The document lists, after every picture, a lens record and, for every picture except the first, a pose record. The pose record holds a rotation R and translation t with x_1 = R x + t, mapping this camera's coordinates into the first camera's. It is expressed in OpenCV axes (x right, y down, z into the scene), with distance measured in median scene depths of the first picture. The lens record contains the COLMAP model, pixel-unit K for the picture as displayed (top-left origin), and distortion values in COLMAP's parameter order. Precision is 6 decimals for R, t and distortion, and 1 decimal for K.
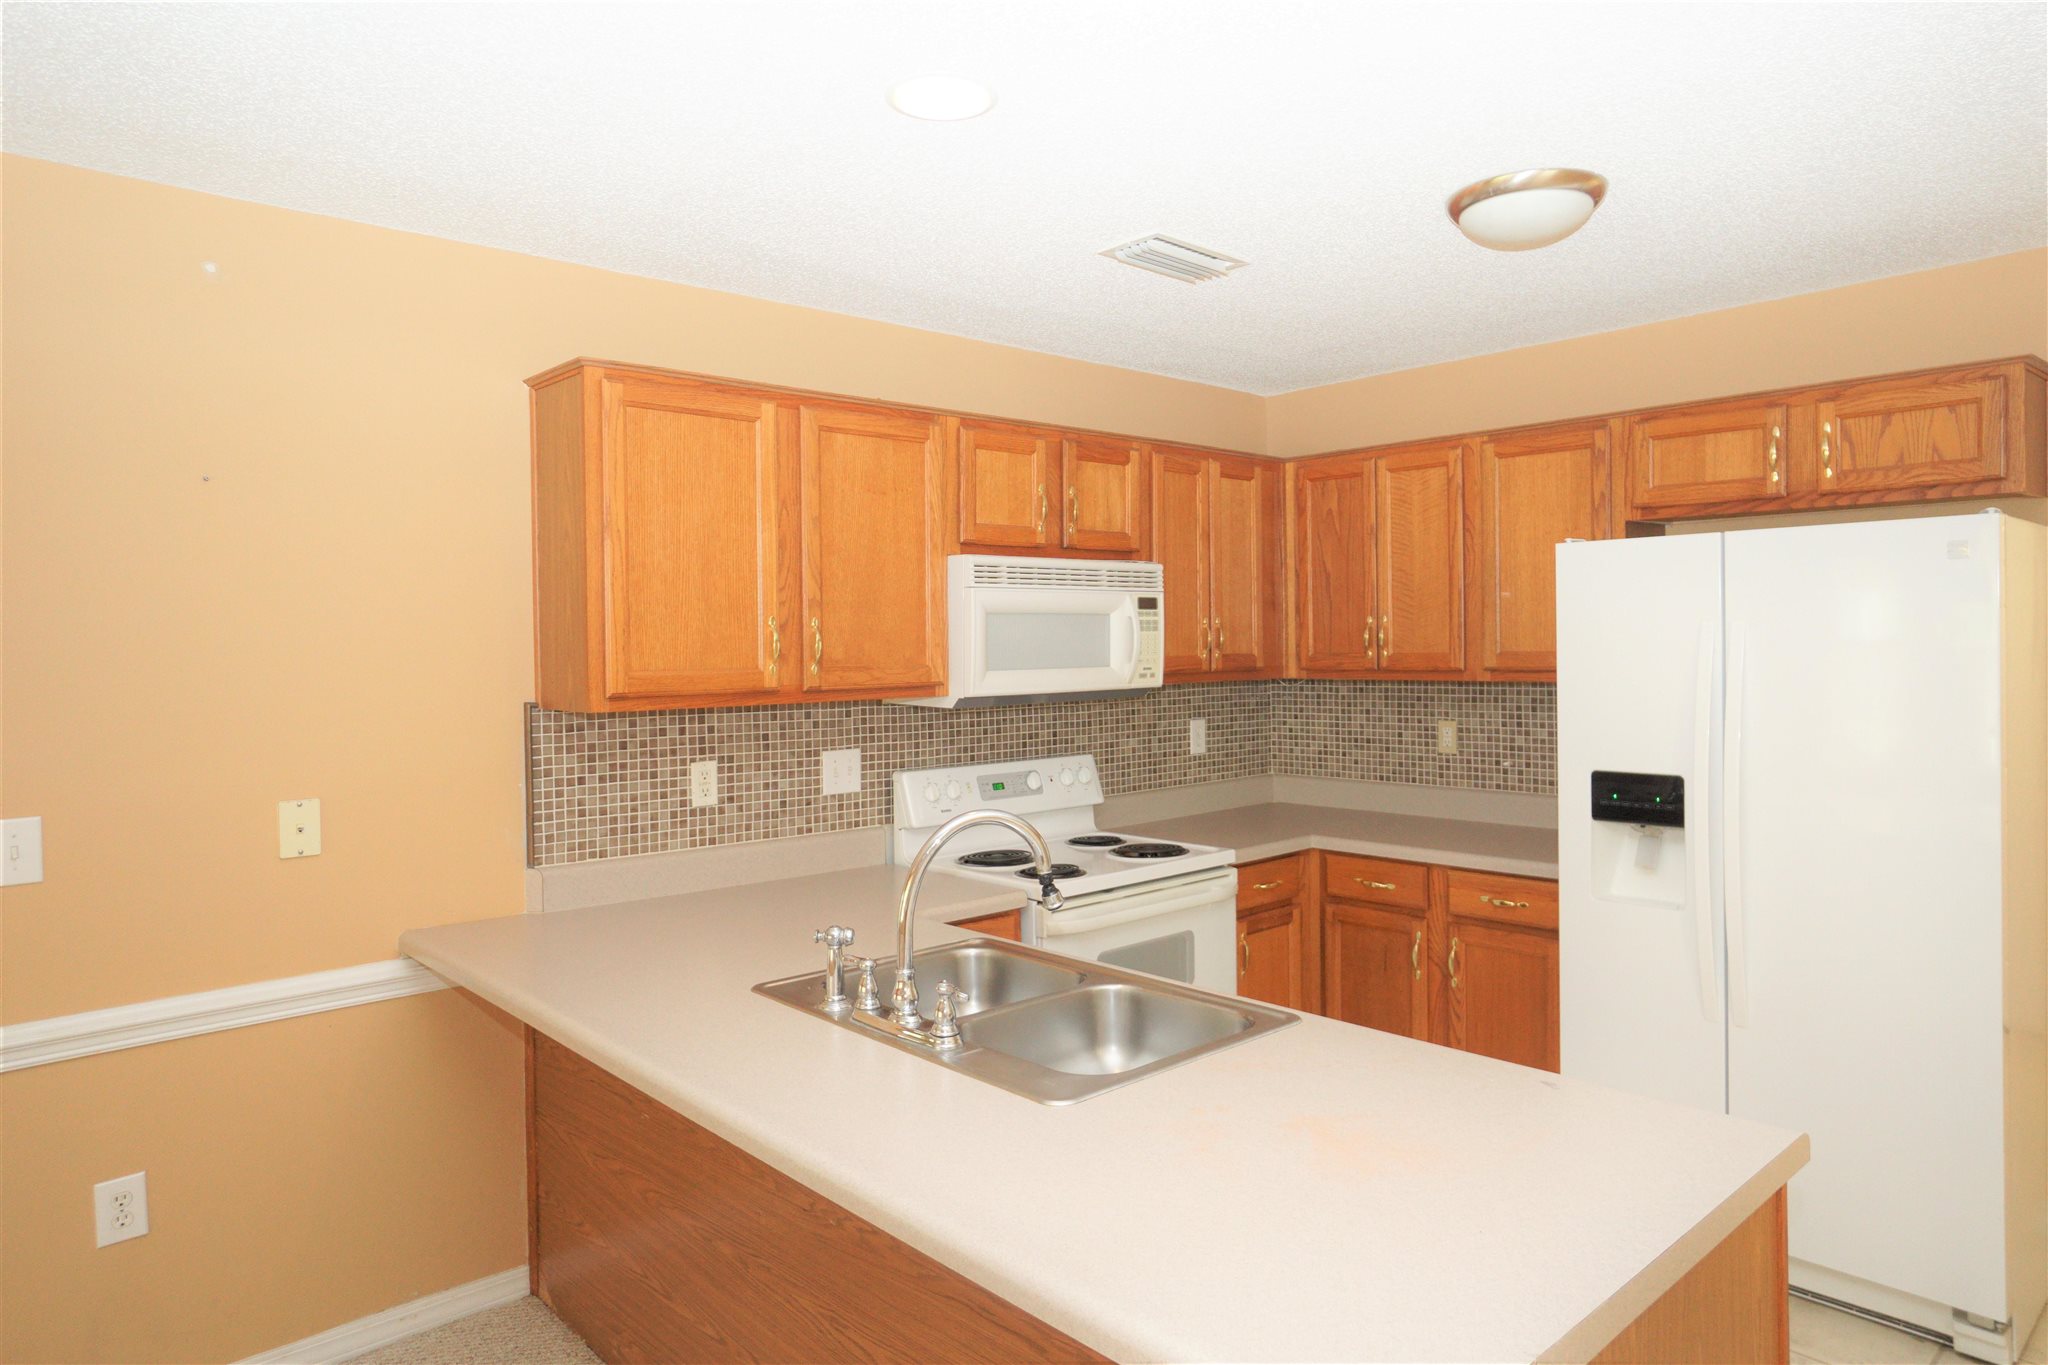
lens RADIAL K [[1247.9, 0, 1024.0], [0, 1247.9, 682.5], [0, 0, 1]] dist [-0.004909, -0.000666]
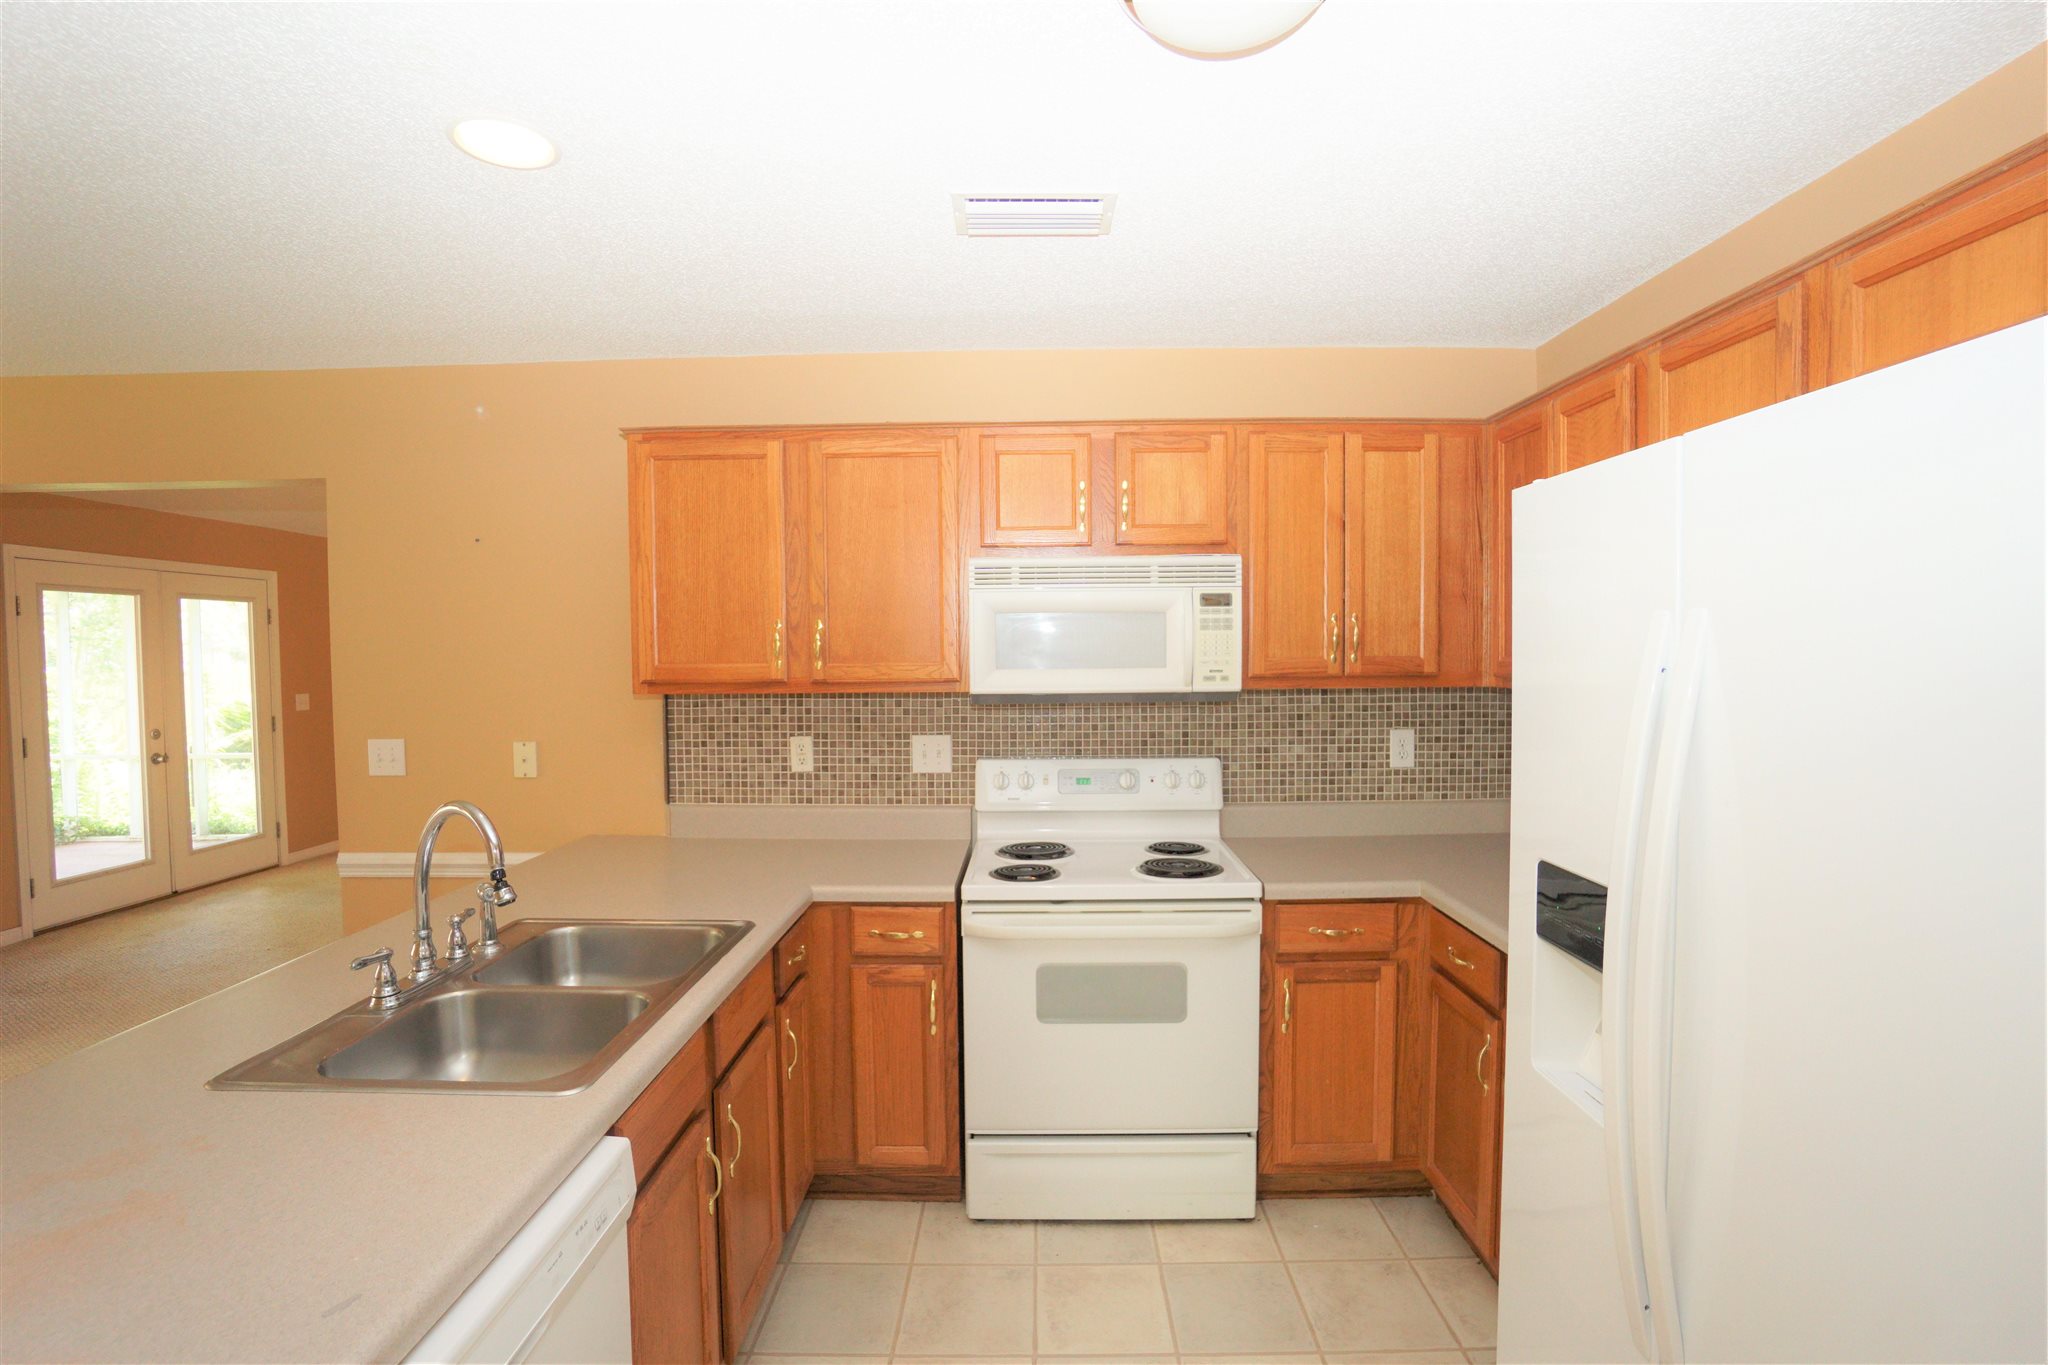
lens RADIAL K [[935.2, 0, 1024.0], [0, 935.2, 682.5], [0, 0, 1]] dist [-0.037375, 0.000367]
pose [[0.735705, 0.034245, -0.676436, 0.530287], [-0.023248, 0.999409, 0.025310, -0.019101], [0.676903, -0.002895, 0.736067, 0.457086]]
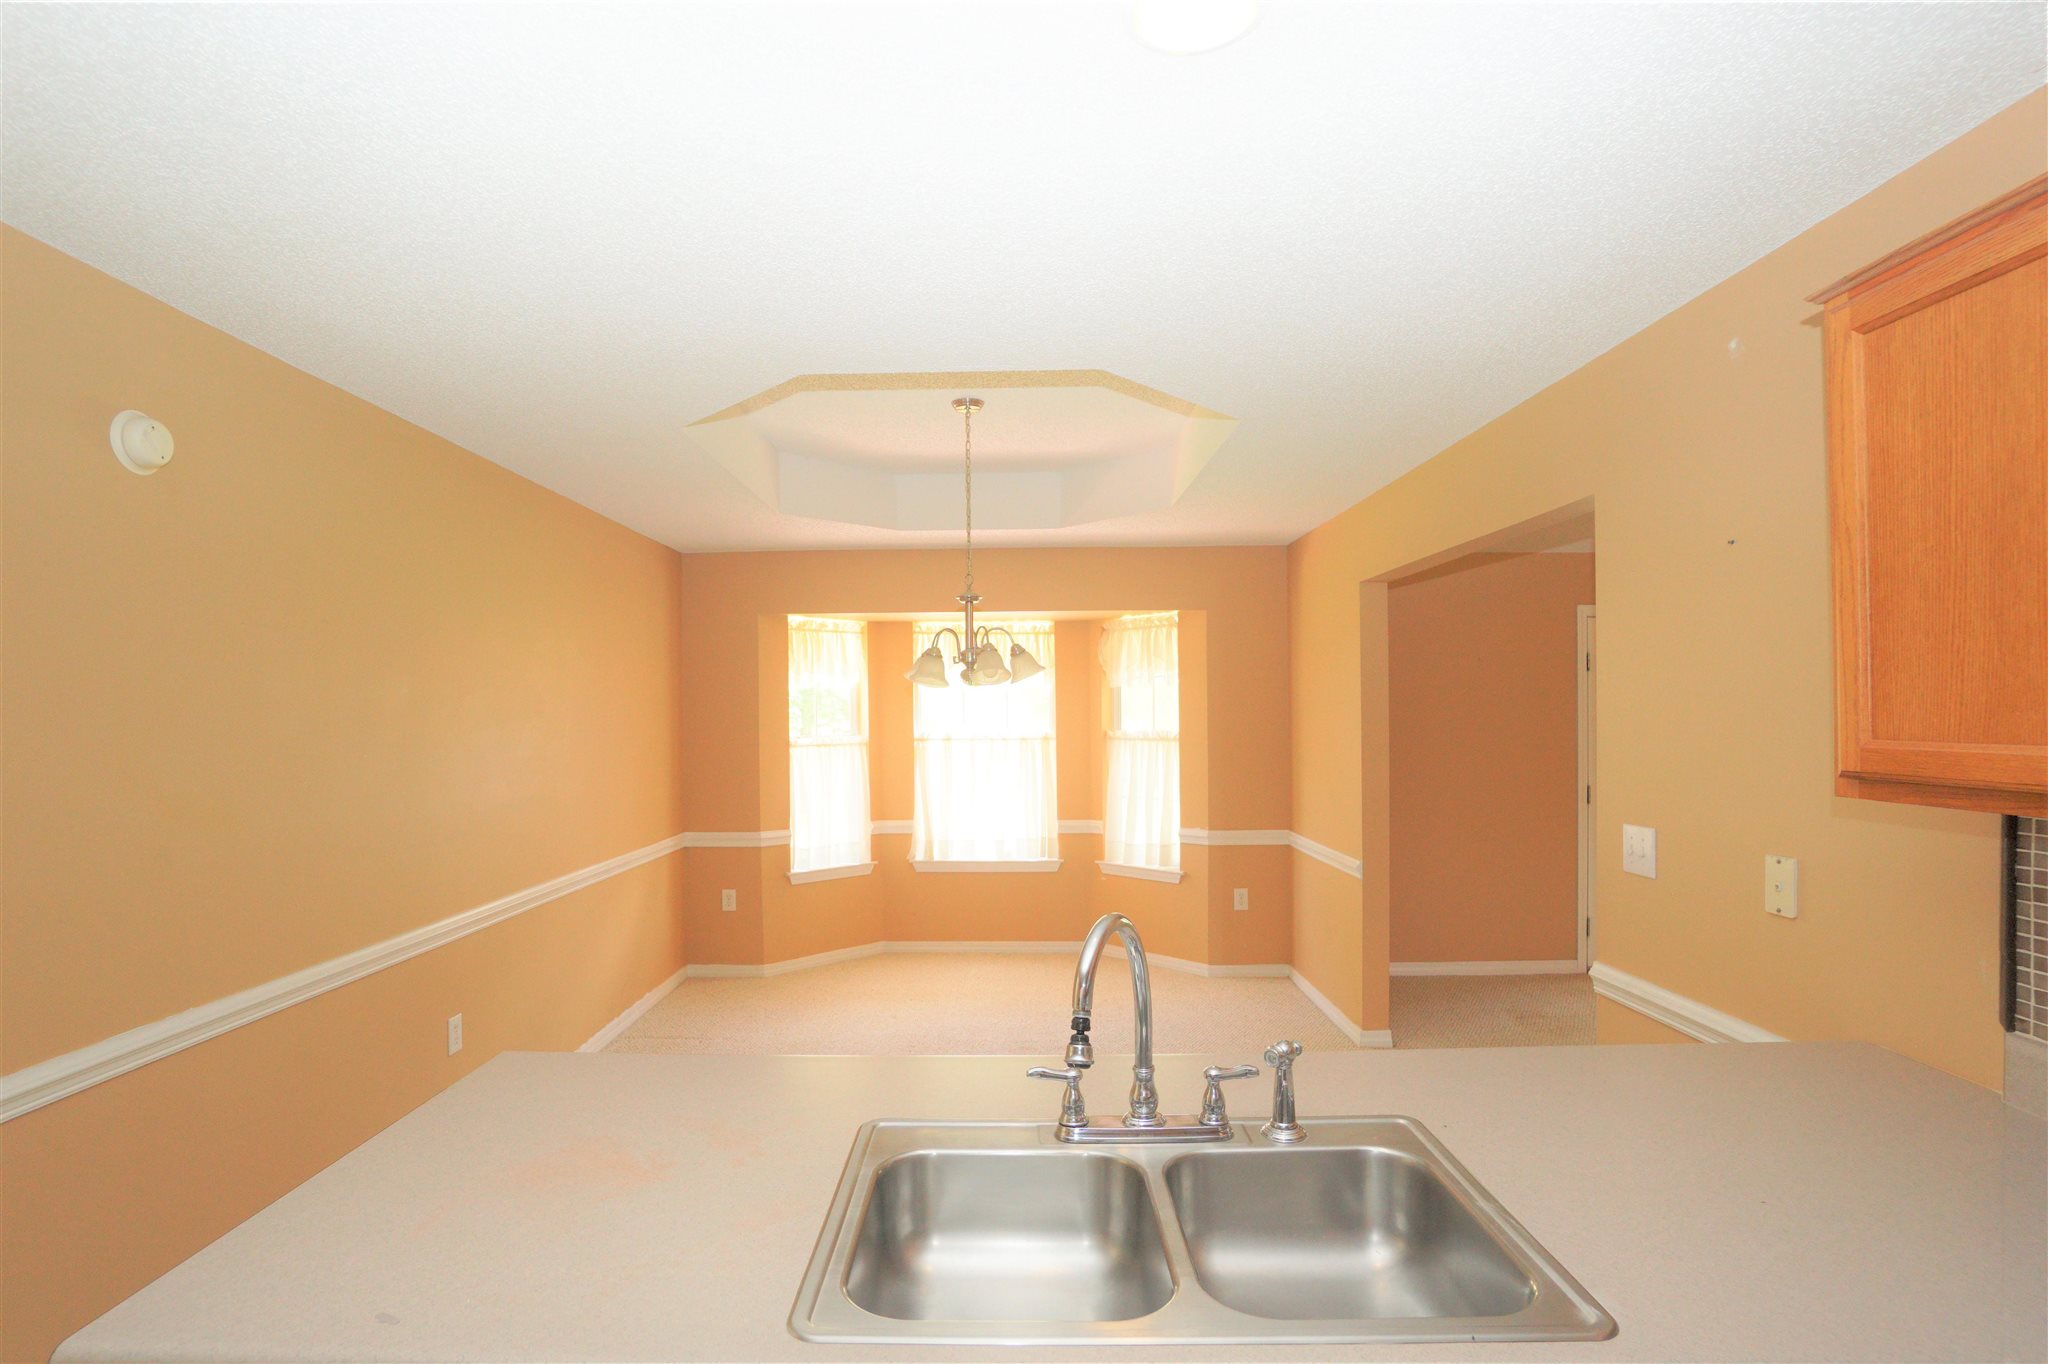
lens RADIAL K [[1019.5, 0, 1031.1], [0, 1019.5, 710.7], [0, 0, 1]] dist [-0.003014, 0.000234]
pose [[-0.657218, 0.020671, -0.753417, 0.314980], [-0.002906, 0.999547, 0.029959, -0.032640], [0.753695, 0.021879, -0.656860, 0.862352]]
